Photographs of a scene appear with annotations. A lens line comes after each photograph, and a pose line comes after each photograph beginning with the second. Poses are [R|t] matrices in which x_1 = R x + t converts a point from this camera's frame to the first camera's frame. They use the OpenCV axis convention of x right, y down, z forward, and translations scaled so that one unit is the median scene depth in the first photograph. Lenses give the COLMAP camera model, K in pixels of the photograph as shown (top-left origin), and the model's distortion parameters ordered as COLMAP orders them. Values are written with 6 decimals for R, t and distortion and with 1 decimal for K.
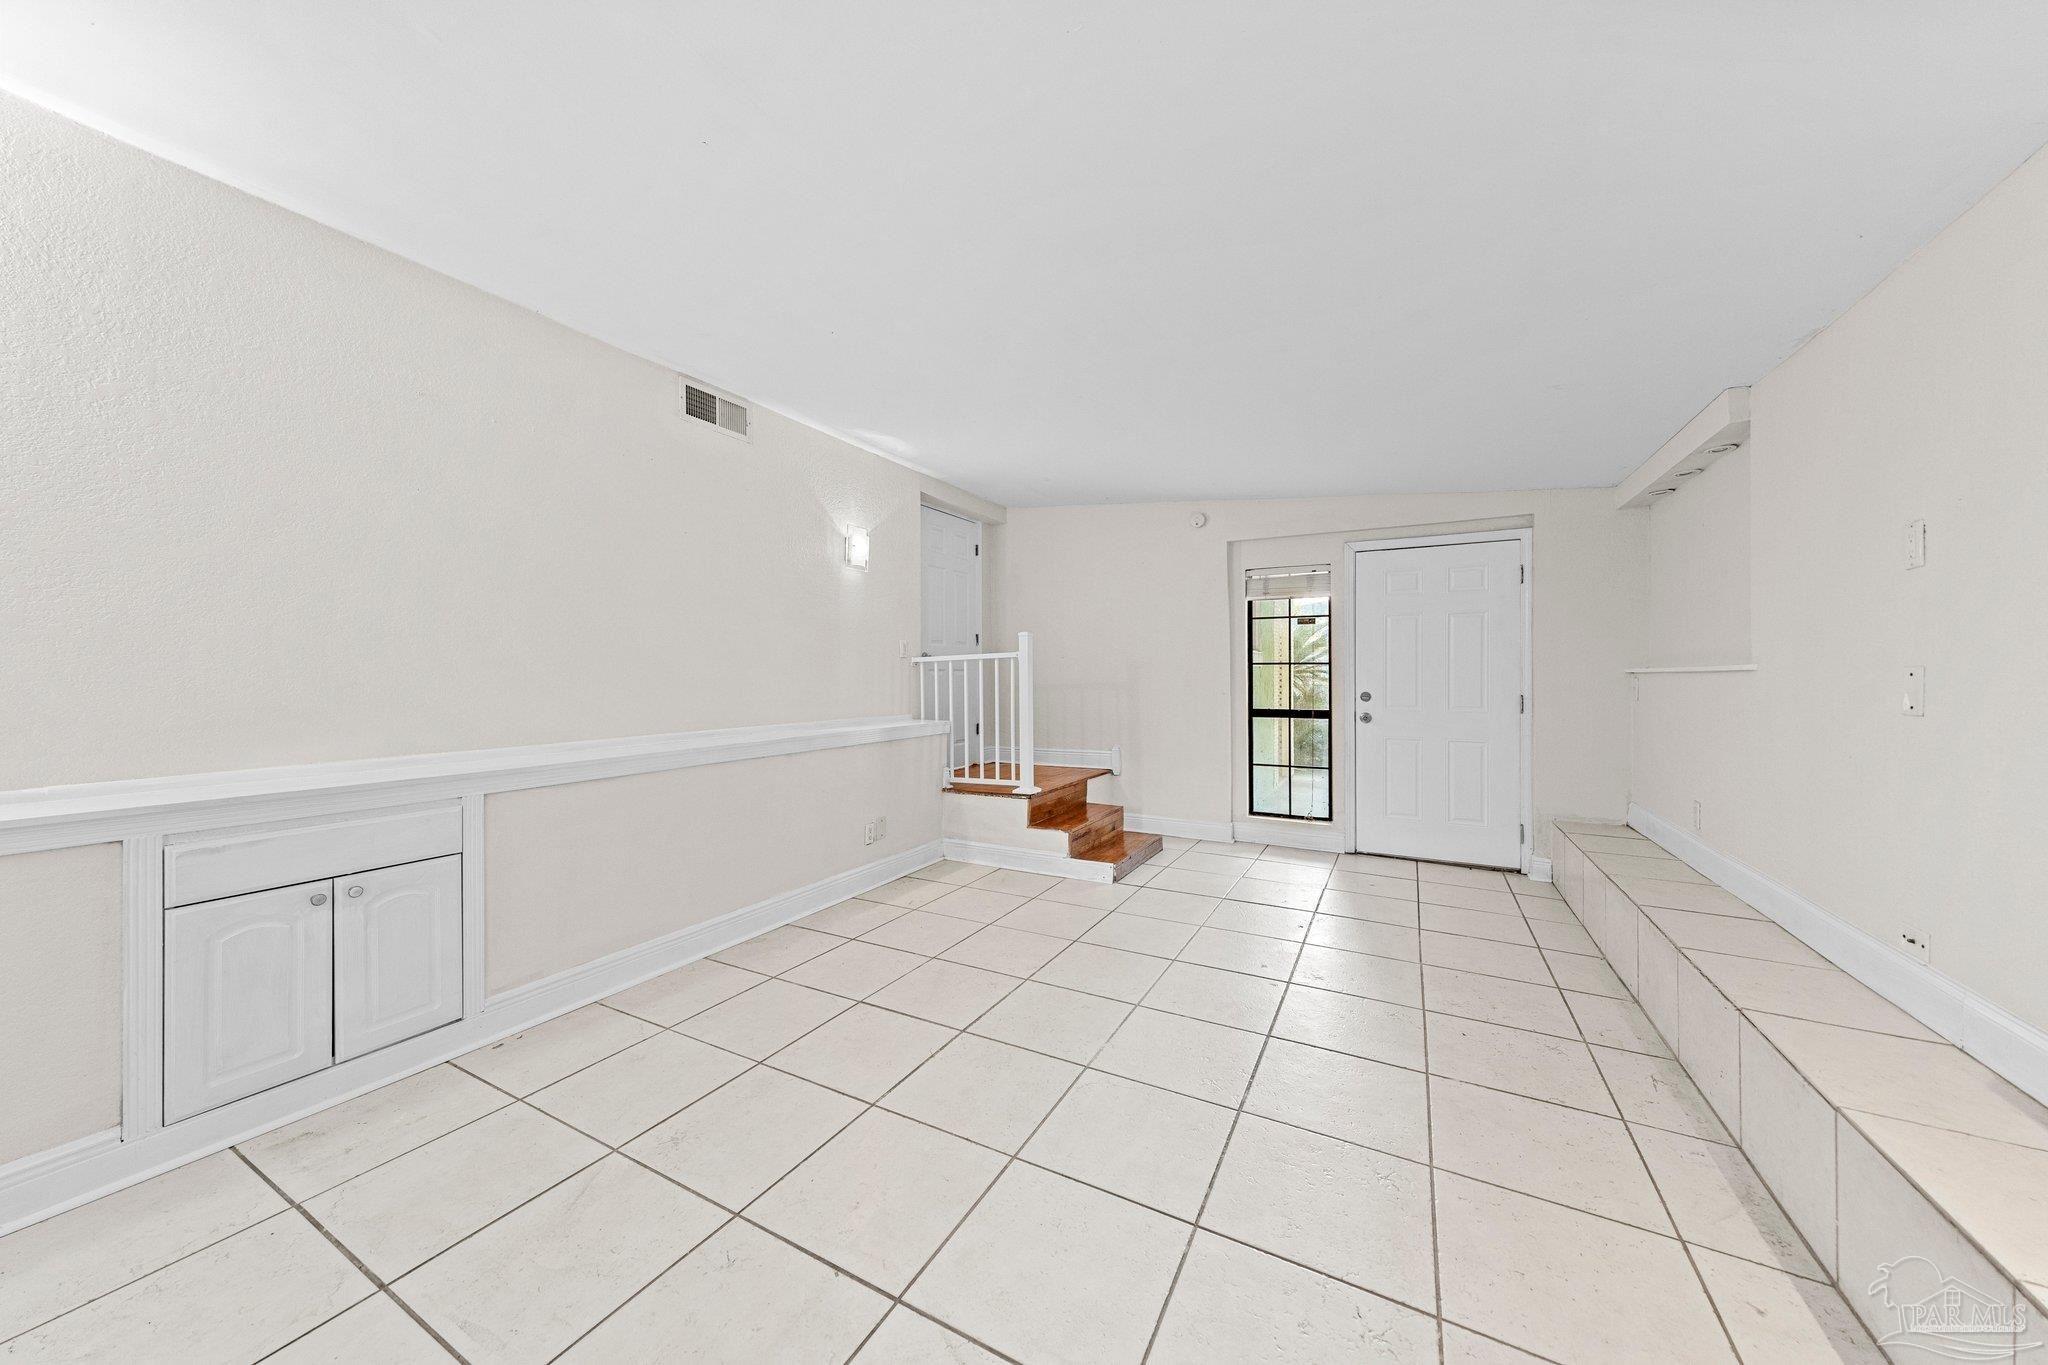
lens RADIAL K [[673.6, 0, 1032.7], [0, 673.6, 675.8], [0, 0, 1]] dist [-0.000263, -0.000033]
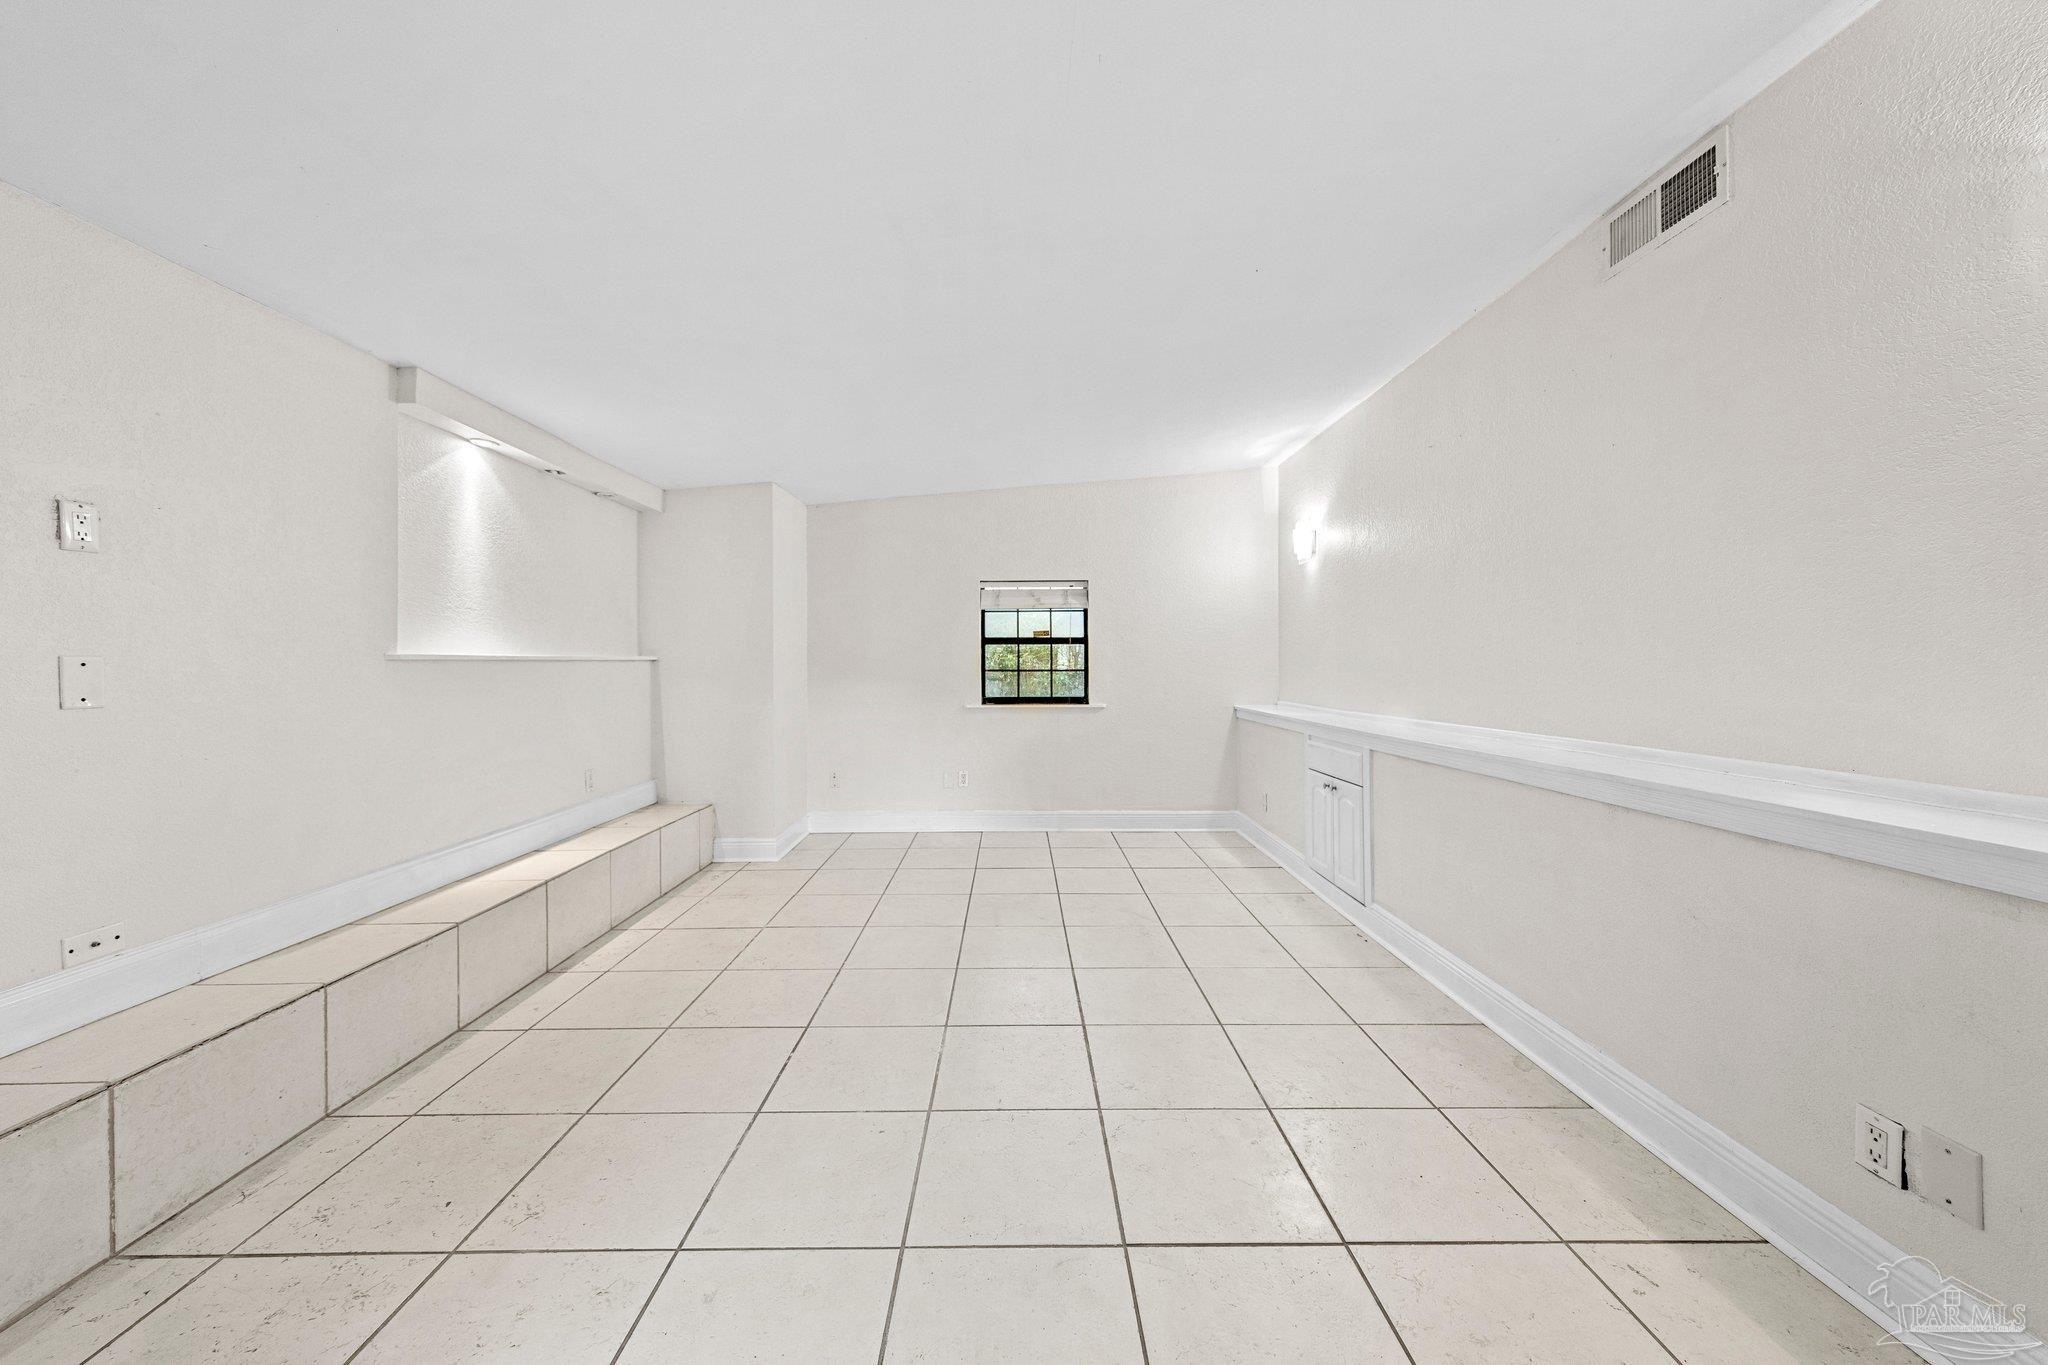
lens RADIAL K [[738.1, 0, 1025.5], [0, 738.1, 671.3], [0, 0, 1]] dist [0.004848, -0.000005]
pose [[-0.874544, 0.003247, -0.484935, 0.614775], [0.000398, 0.999982, 0.005979, 0.008824], [0.484946, 0.005035, -0.874530, 2.348965]]
